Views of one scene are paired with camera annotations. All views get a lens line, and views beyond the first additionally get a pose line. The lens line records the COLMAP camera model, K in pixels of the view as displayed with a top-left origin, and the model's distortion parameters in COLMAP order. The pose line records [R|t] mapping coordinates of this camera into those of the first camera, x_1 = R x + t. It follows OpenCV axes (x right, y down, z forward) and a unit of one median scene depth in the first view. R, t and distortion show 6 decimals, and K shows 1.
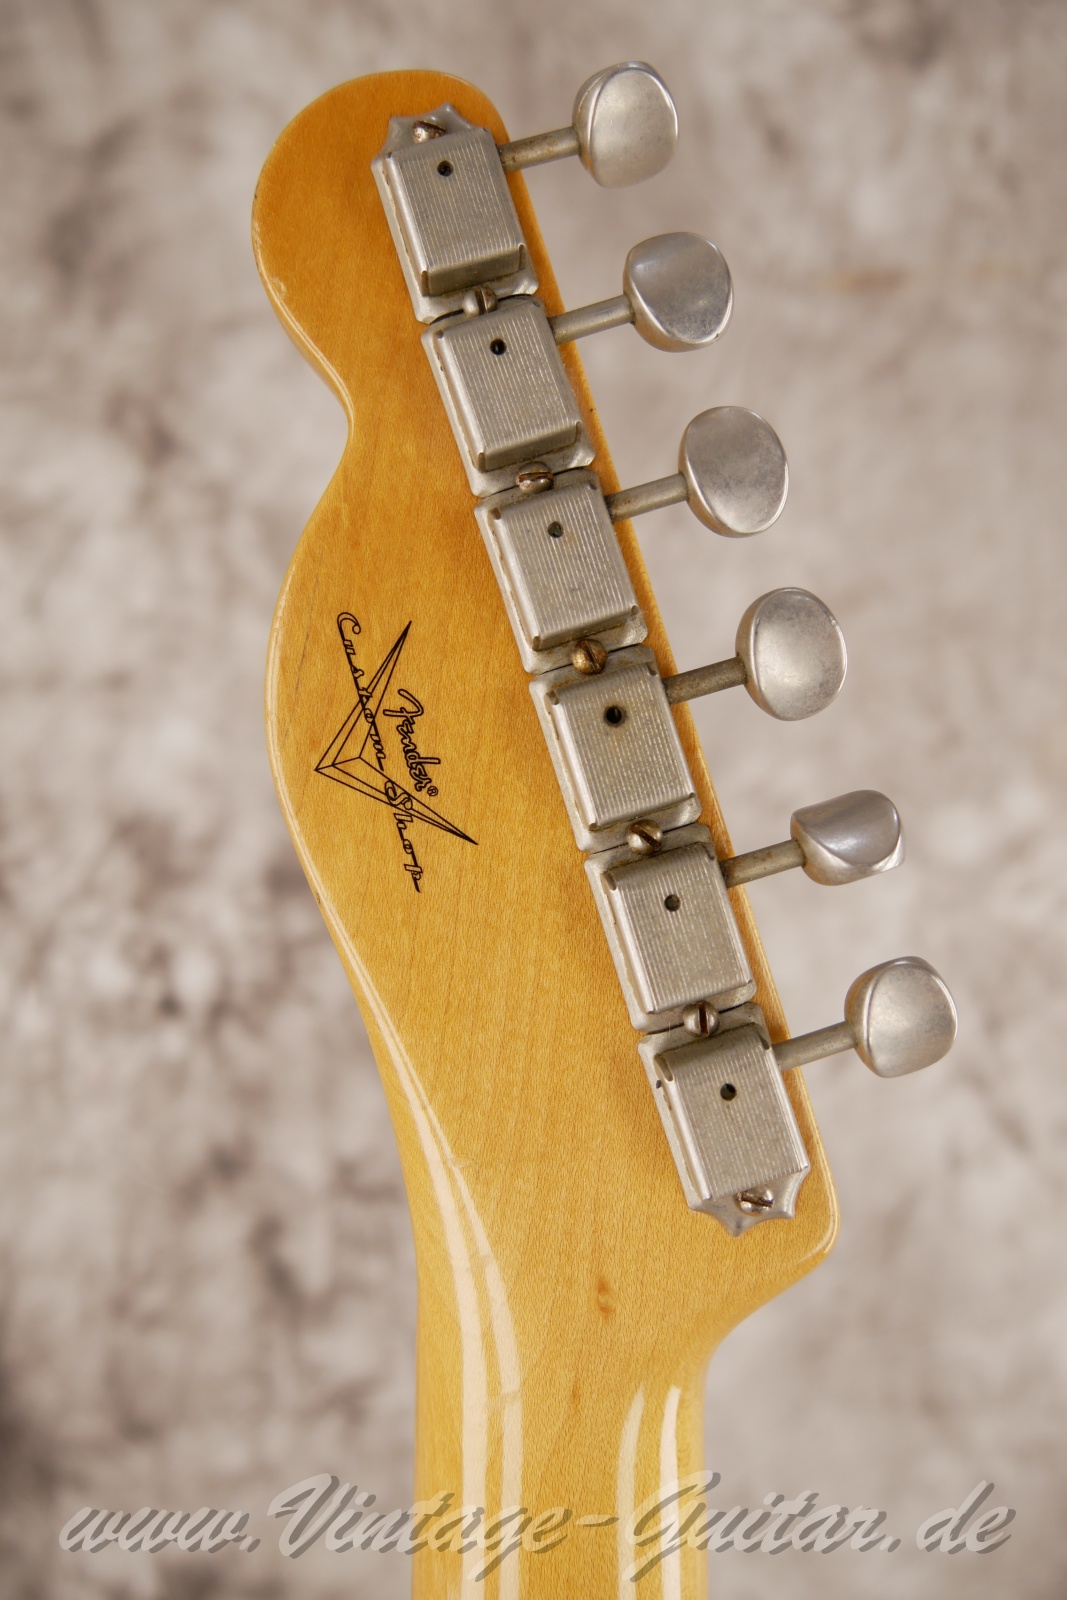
lens RADIAL K [[1198.9, 0, 536.8], [0, 1198.9, 821.6], [0, 0, 1]] dist [-0.061454, 0.025305]
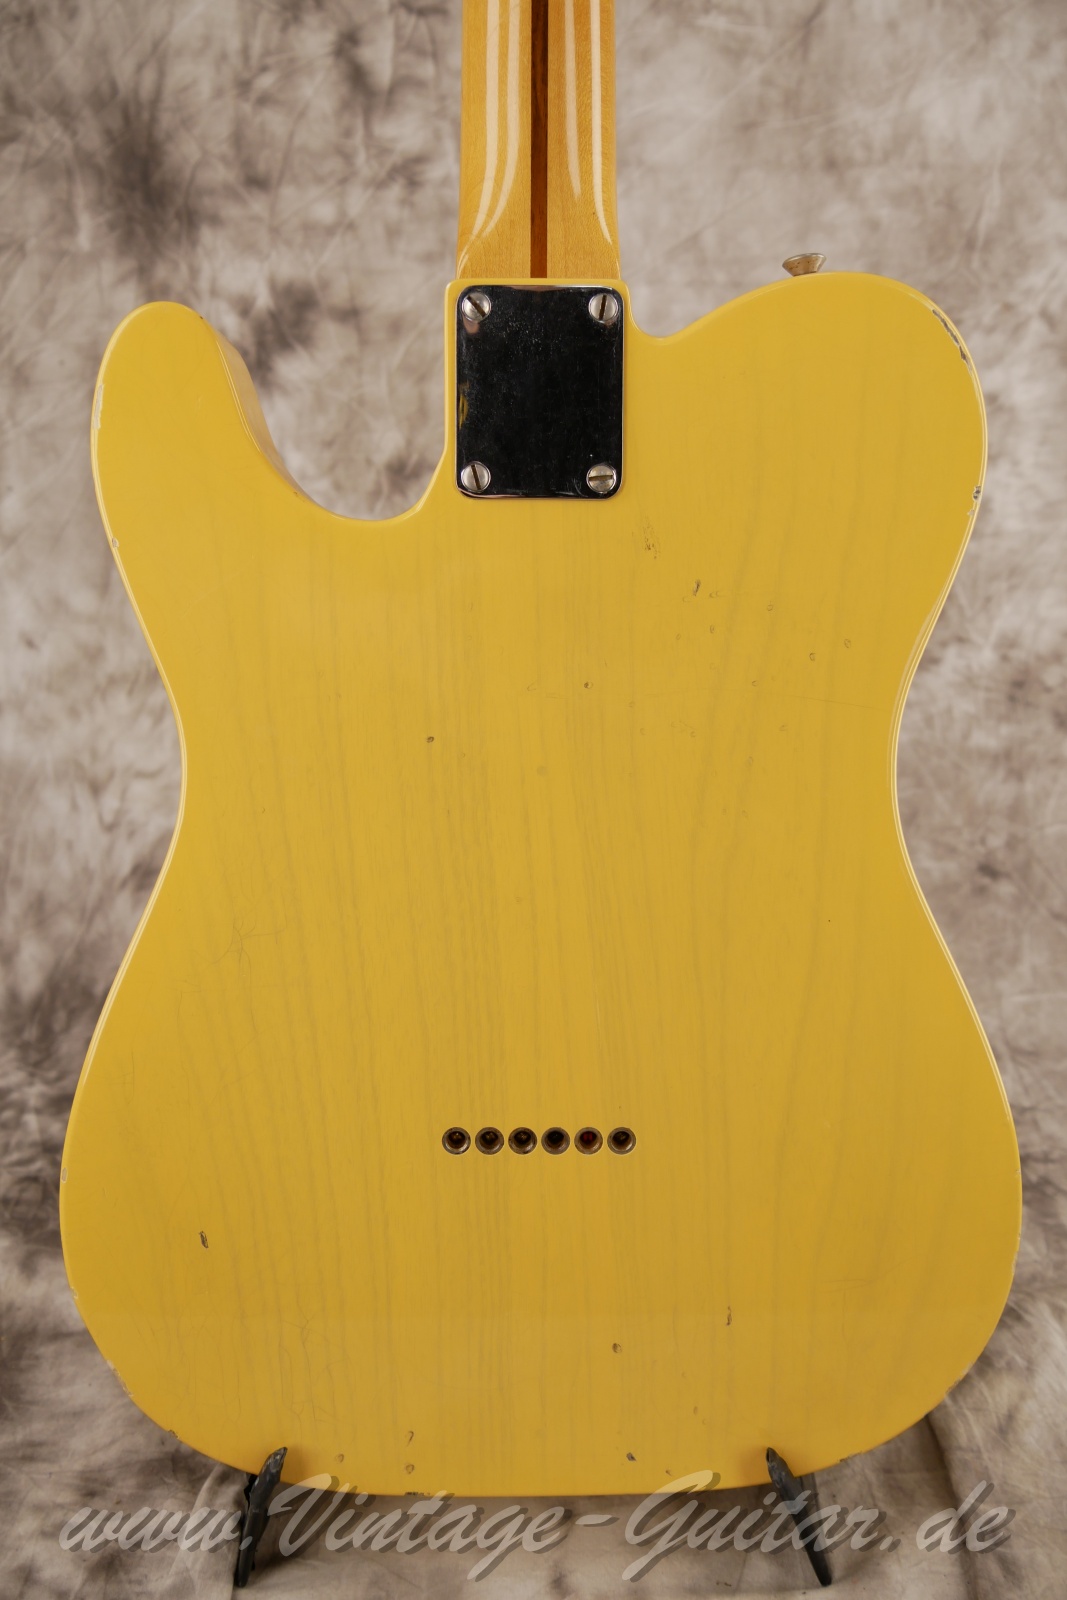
lens RADIAL K [[1198.9, 0, 544.8], [0, 1198.9, 795.5], [0, 0, 1]] dist [-0.061454, 0.025305]
pose [[0.999900, 0.006972, -0.012320, 0.022526], [-0.005069, 0.988933, 0.148276, 1.032287], [0.013218, -0.148199, 0.988869, -0.475274]]
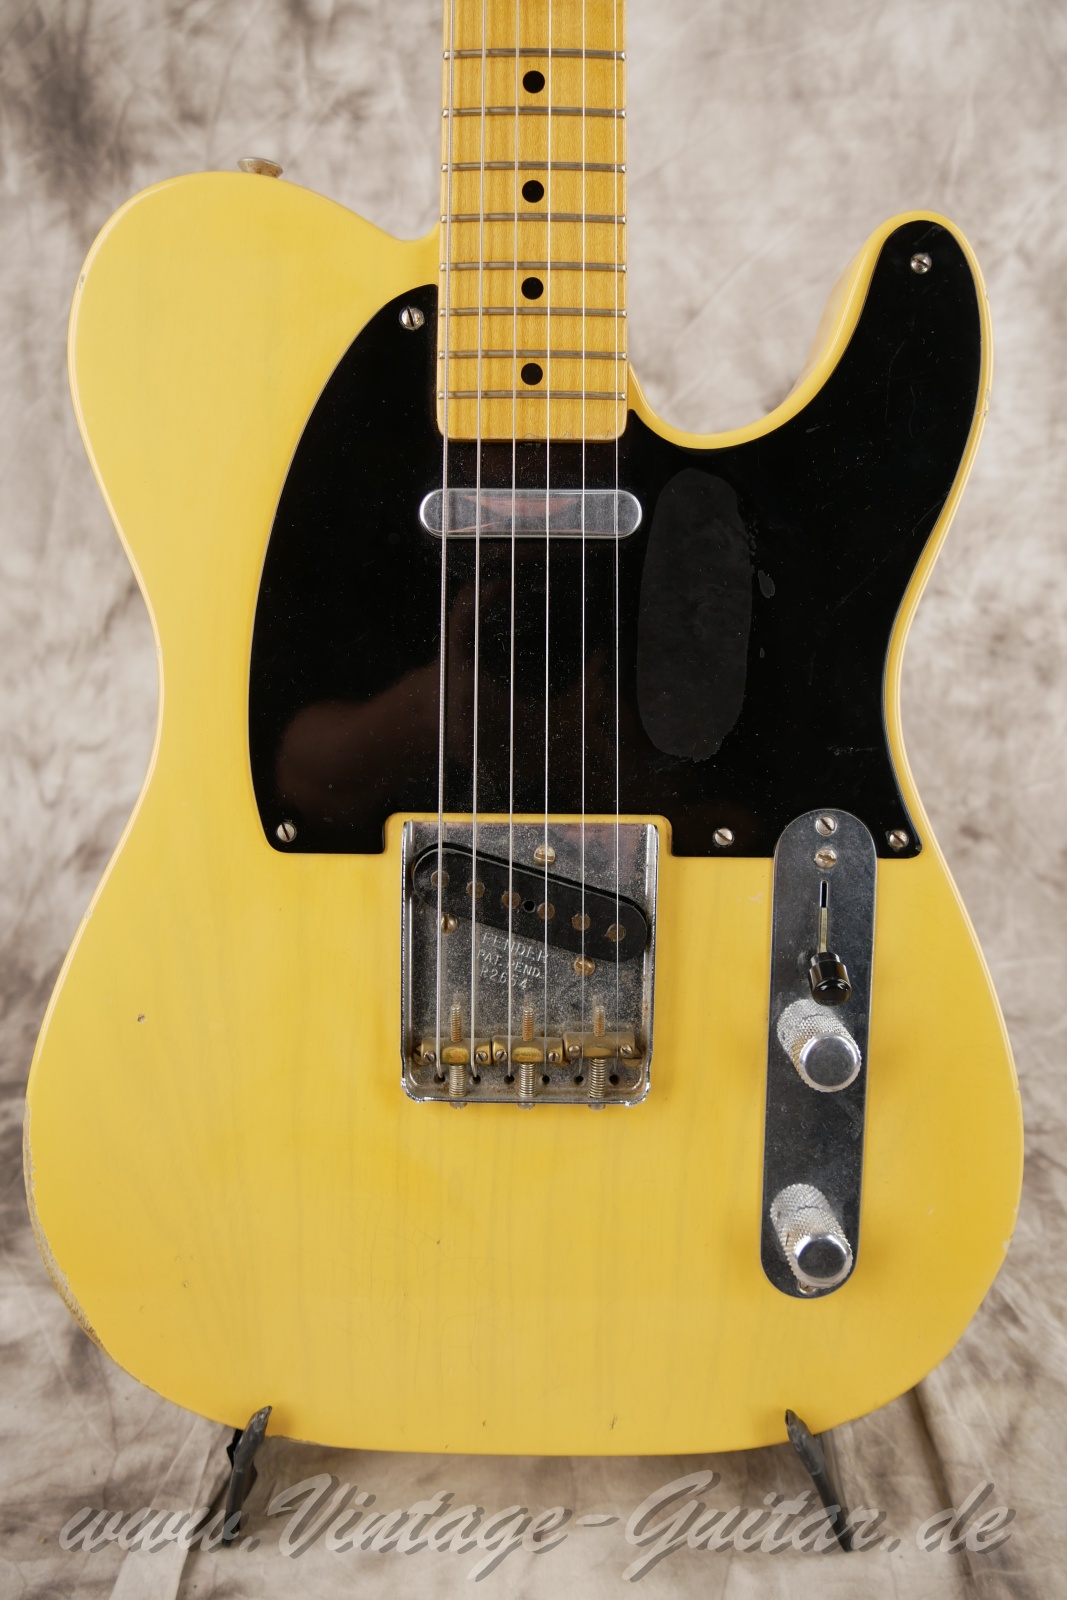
lens RADIAL K [[1198.9, 0, 539.2], [0, 1198.9, 781.3], [0, 0, 1]] dist [-0.061454, 0.025305]
pose [[0.999916, -0.009568, 0.008714, 0.028845], [0.008058, 0.987195, 0.159314, 1.049406], [-0.010127, -0.159230, 0.987190, -0.412075]]
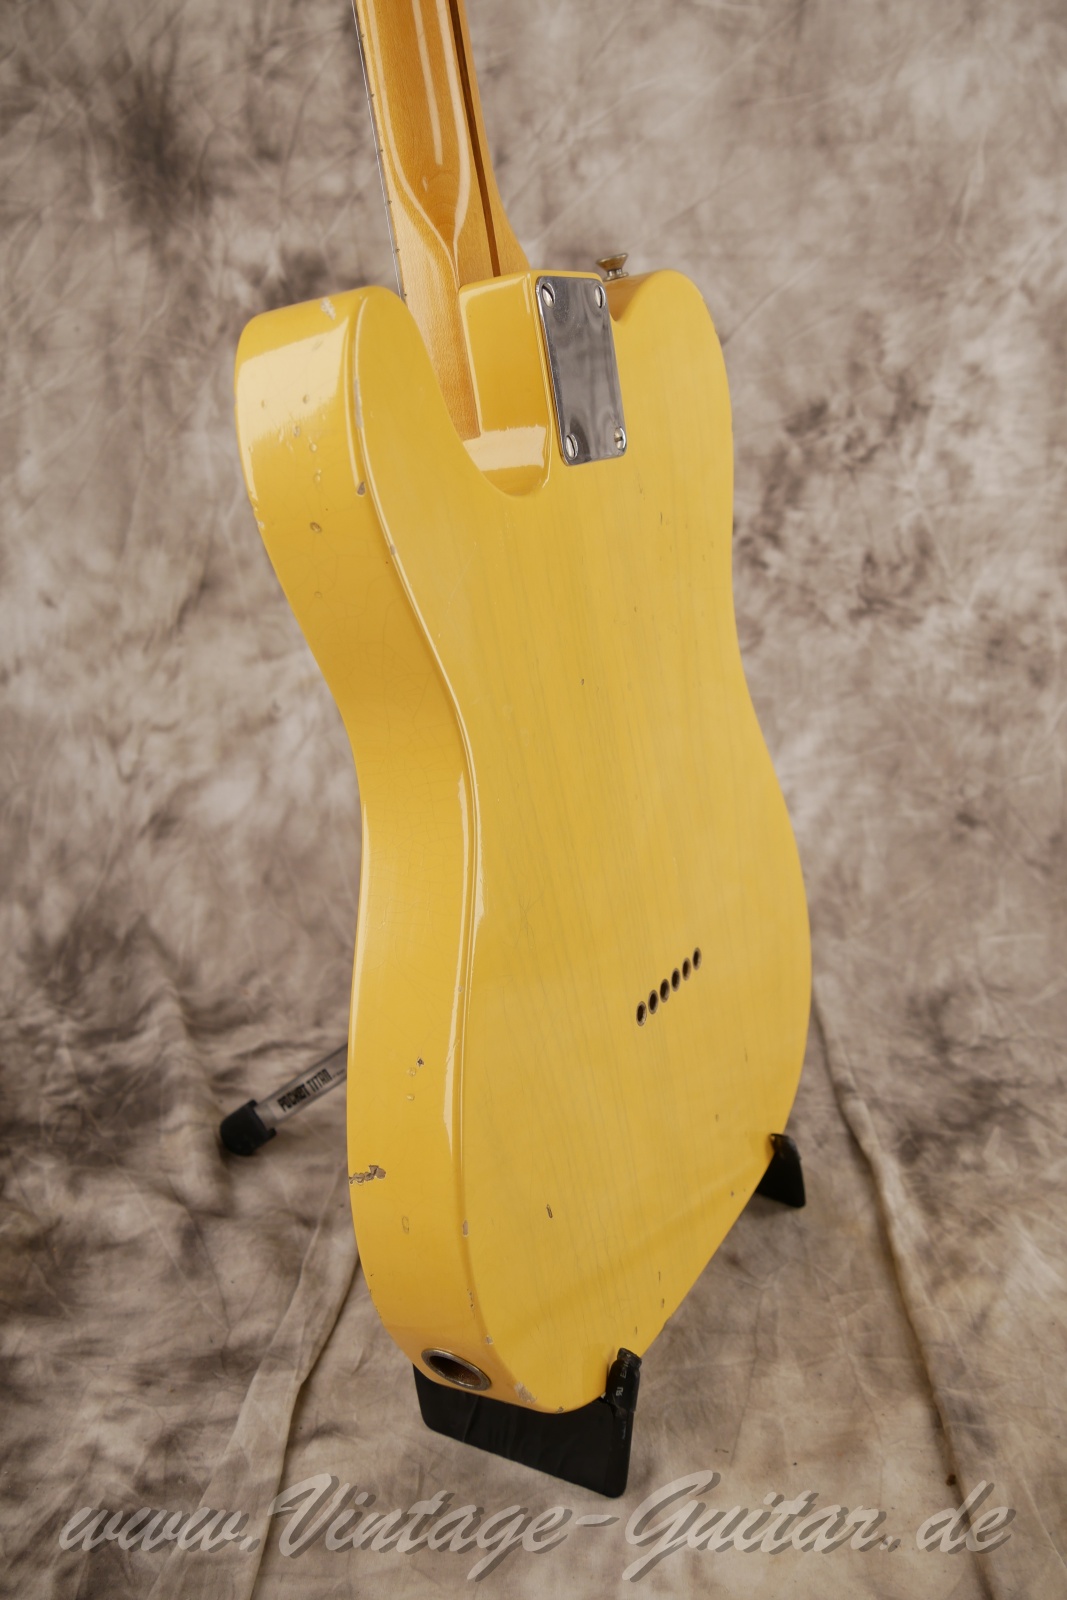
lens RADIAL K [[1198.9, 0, 538.6], [0, 1198.9, 787.6], [0, 0, 1]] dist [-0.061454, 0.025305]
pose [[0.999973, 0.007193, 0.001688, -0.006210], [-0.007378, 0.984578, 0.174792, 1.031165], [-0.000405, -0.174799, 0.984604, -0.545384]]
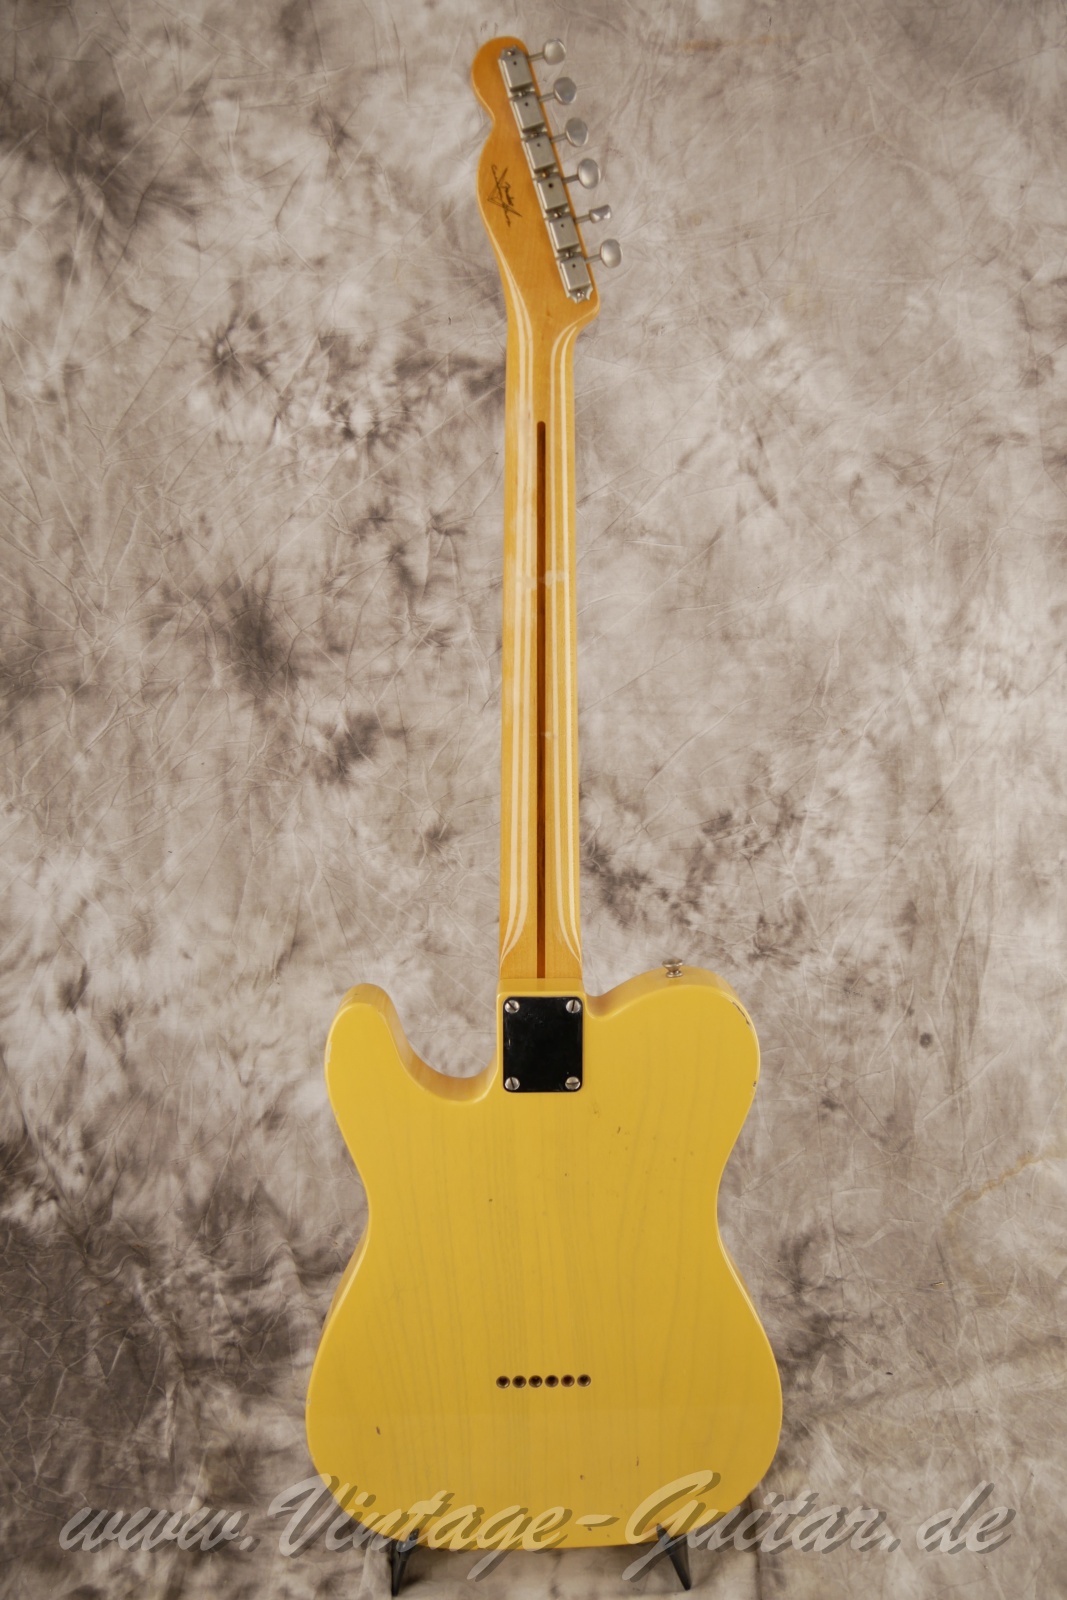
lens RADIAL K [[1198.9, 0, 530.2], [0, 1198.9, 772.8], [0, 0, 1]] dist [-0.061454, 0.025305]
pose [[1.000000, 0.000572, 0.000778, -0.005432], [-0.000700, 0.984505, 0.175357, 0.369673], [-0.000666, -0.175357, 0.984505, -1.080379]]
